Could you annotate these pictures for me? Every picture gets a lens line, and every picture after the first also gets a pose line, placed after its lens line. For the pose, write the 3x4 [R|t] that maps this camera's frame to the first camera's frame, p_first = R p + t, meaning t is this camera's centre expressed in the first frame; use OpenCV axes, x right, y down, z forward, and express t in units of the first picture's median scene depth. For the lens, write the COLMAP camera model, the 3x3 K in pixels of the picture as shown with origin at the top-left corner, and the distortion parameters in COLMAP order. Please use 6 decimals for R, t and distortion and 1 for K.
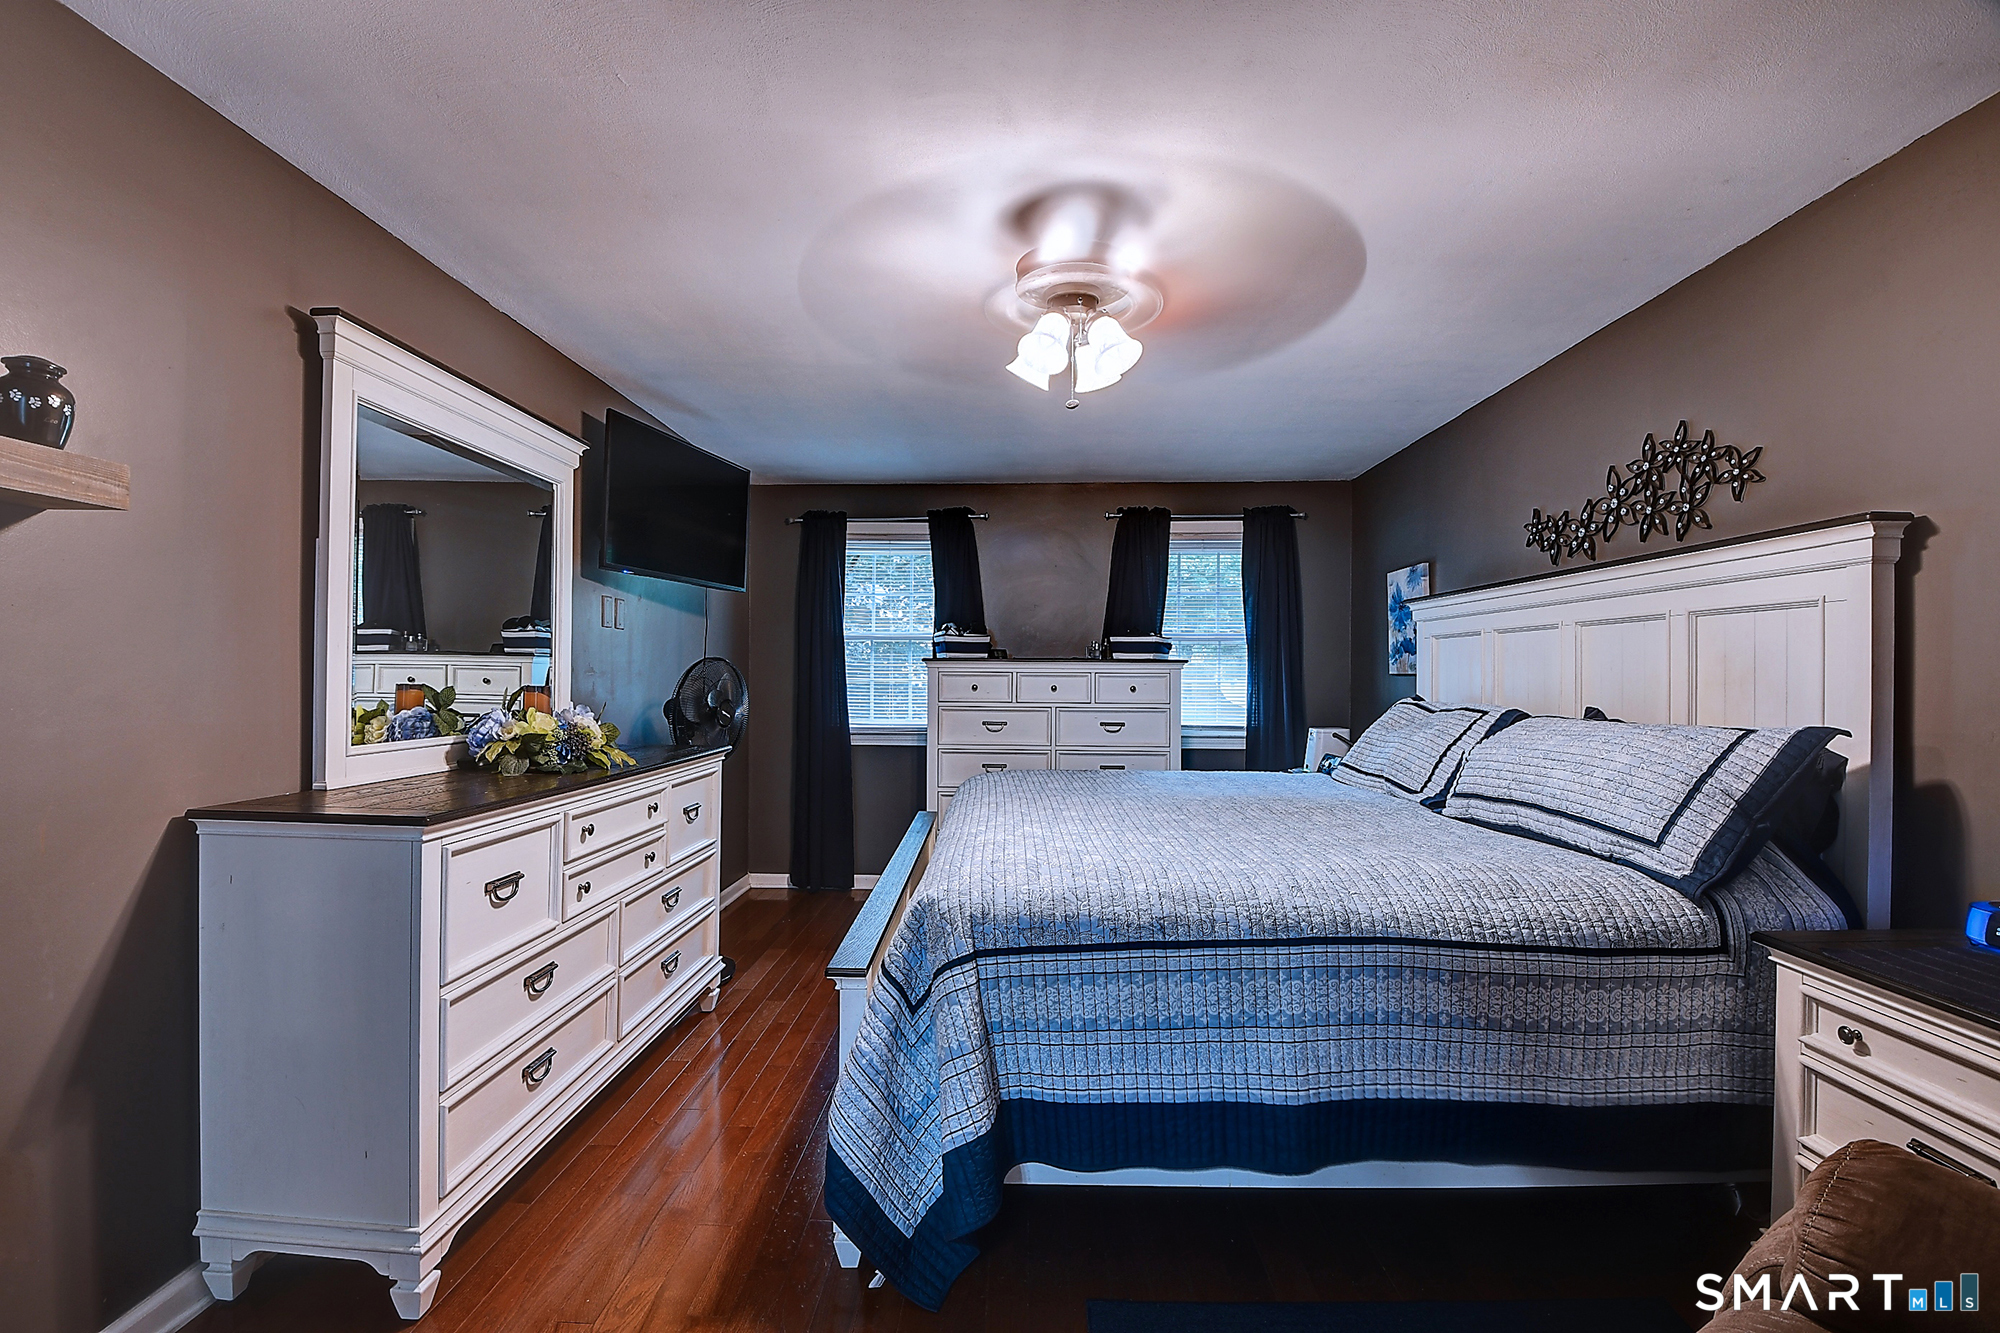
lens RADIAL K [[873.6, 0, 982.1], [0, 873.6, 670.6], [0, 0, 1]] dist [0.001733, -0.019636]
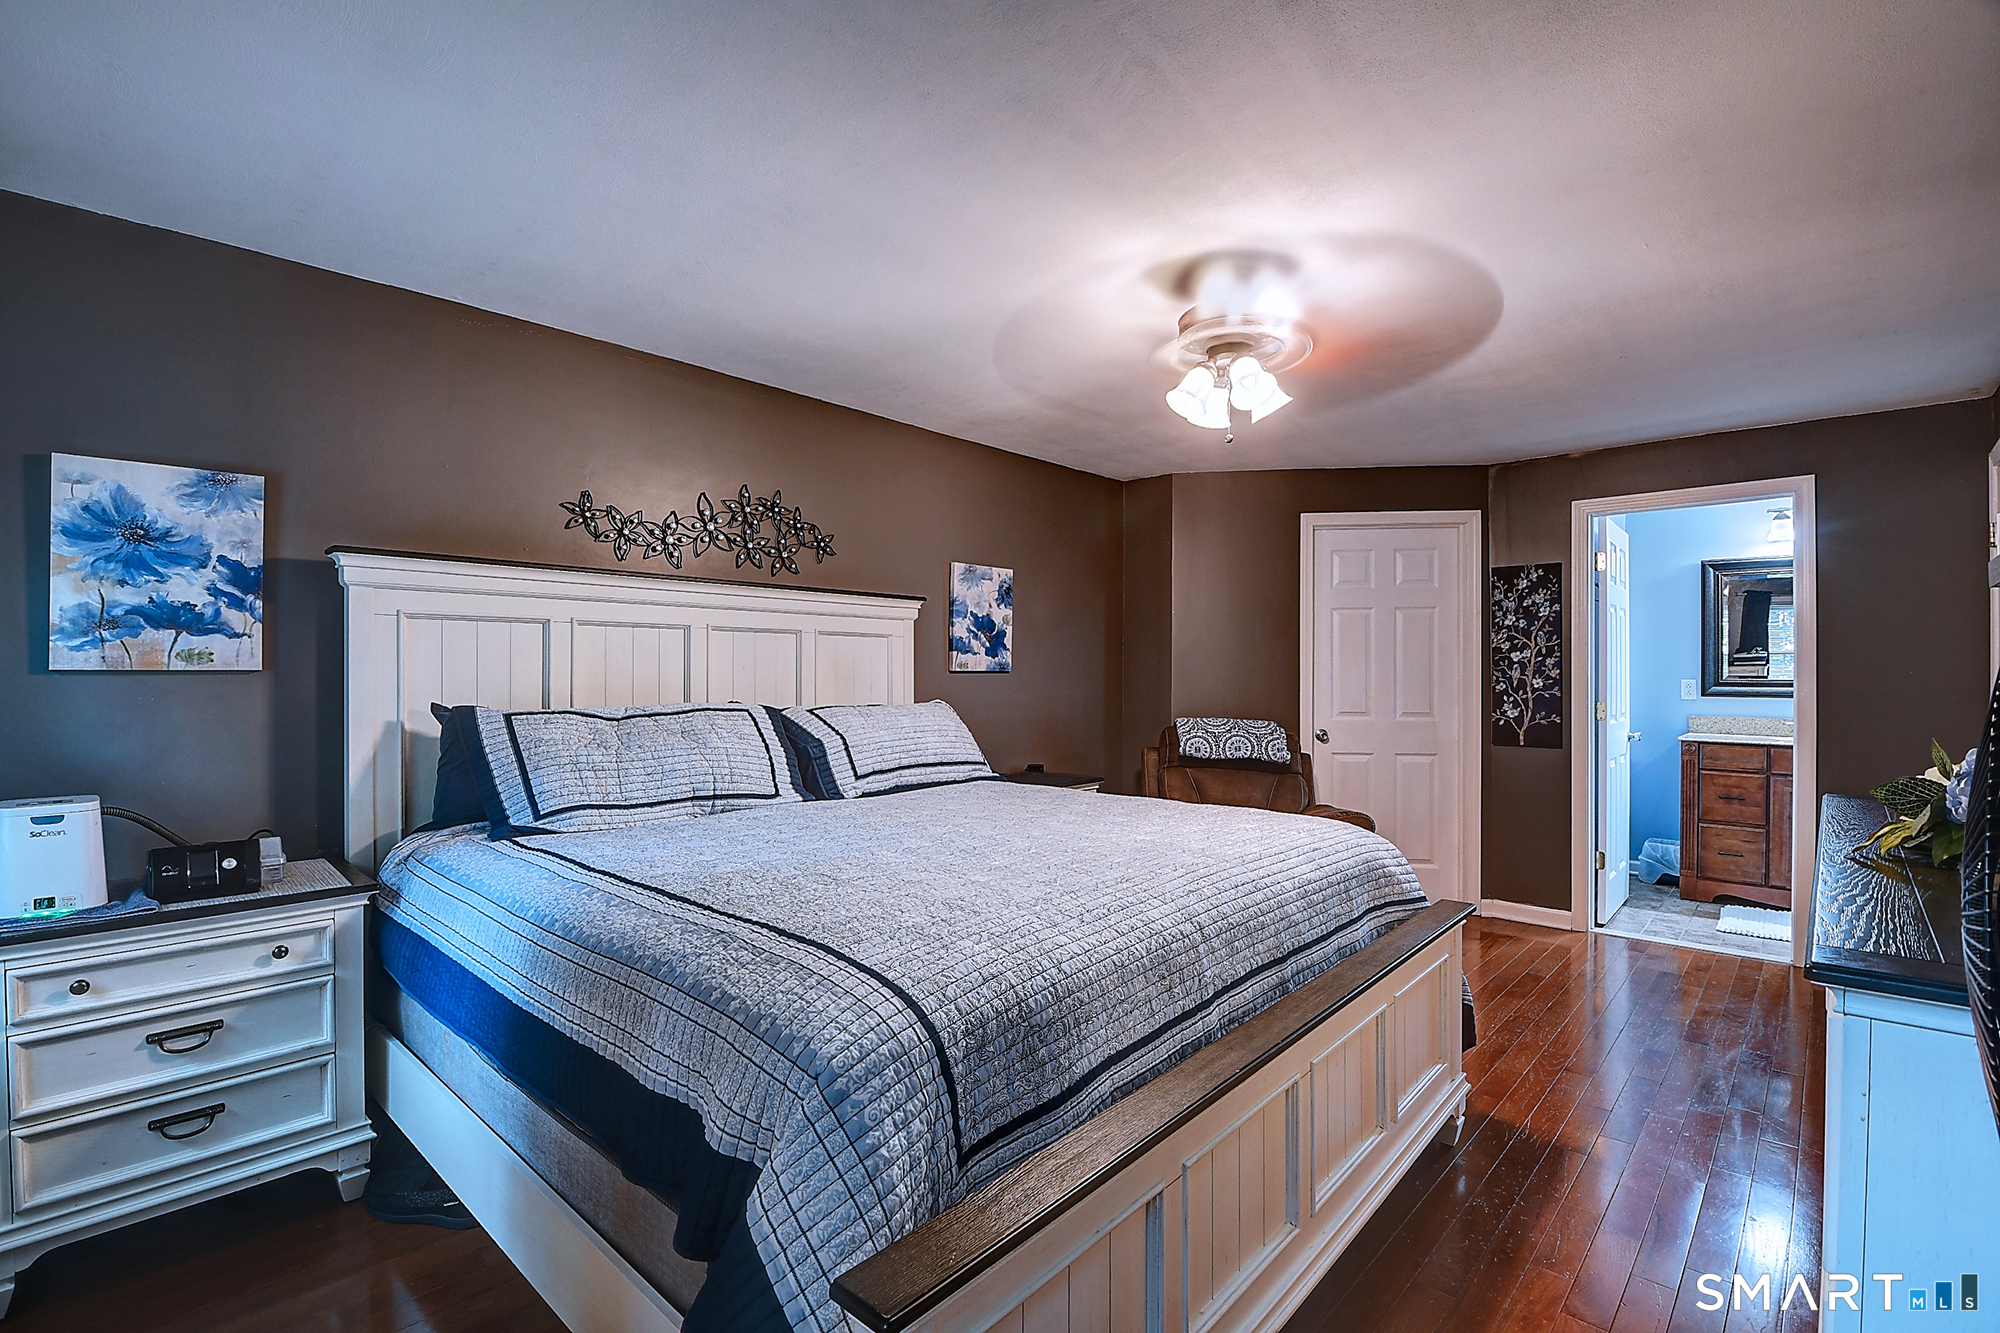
lens RADIAL K [[873.6, 0, 982.1], [0, 873.6, 670.6], [0, 0, 1]] dist [0.001733, -0.019636]
pose [[-0.748485, -0.002040, 0.663149, -0.387171], [-0.007902, 0.999952, -0.005842, 0.005647], [-0.663105, -0.009613, -0.748465, 1.931899]]
